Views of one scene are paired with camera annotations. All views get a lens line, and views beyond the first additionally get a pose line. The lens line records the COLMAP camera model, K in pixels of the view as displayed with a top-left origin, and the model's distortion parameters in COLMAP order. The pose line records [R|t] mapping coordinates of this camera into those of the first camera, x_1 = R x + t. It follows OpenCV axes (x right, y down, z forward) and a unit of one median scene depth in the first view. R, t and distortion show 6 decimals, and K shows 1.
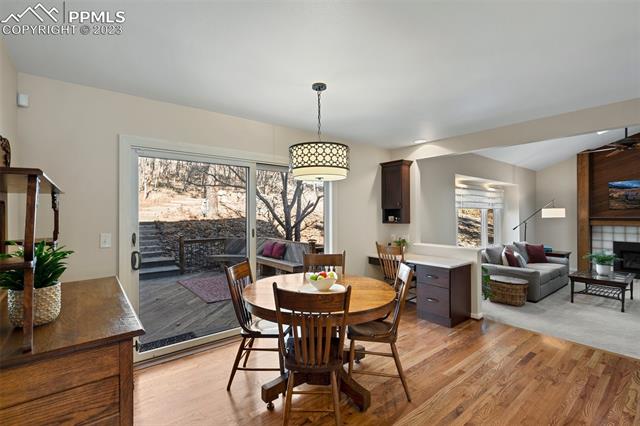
lens RADIAL K [[291.3, 0, 320.0], [0, 291.3, 213.0], [0, 0, 1]] dist [-0.001884, -0.000432]
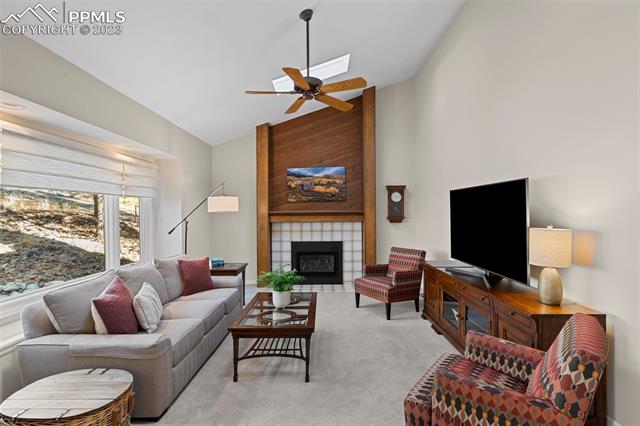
lens RADIAL K [[315.3, 0, 320.0], [0, 315.3, 213.0], [0, 0, 1]] dist [0.001263, 0.000677]
pose [[0.630633, -0.003501, 0.776073, 0.405449], [0.001453, 0.999993, 0.003330, 0.016224], [-0.776080, -0.000972, 0.630634, 0.411104]]
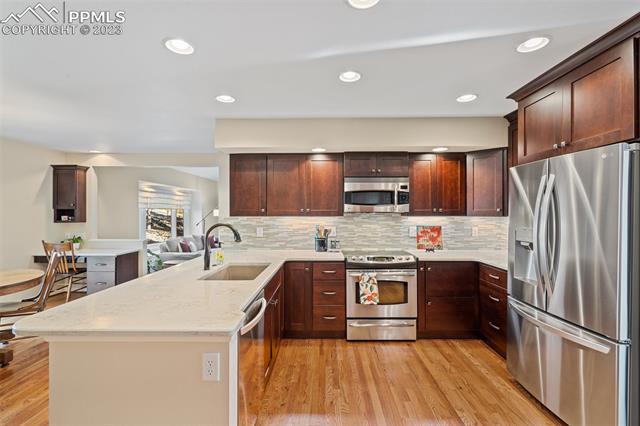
lens RADIAL K [[291.3, 0, 320.0], [0, 291.3, 213.0], [0, 0, 1]] dist [-0.001884, -0.000432]
pose [[0.642132, 0.000697, 0.766593, 0.020223], [-0.004530, 0.999986, 0.002886, -0.005066], [-0.766580, -0.005326, 0.642126, -0.288373]]
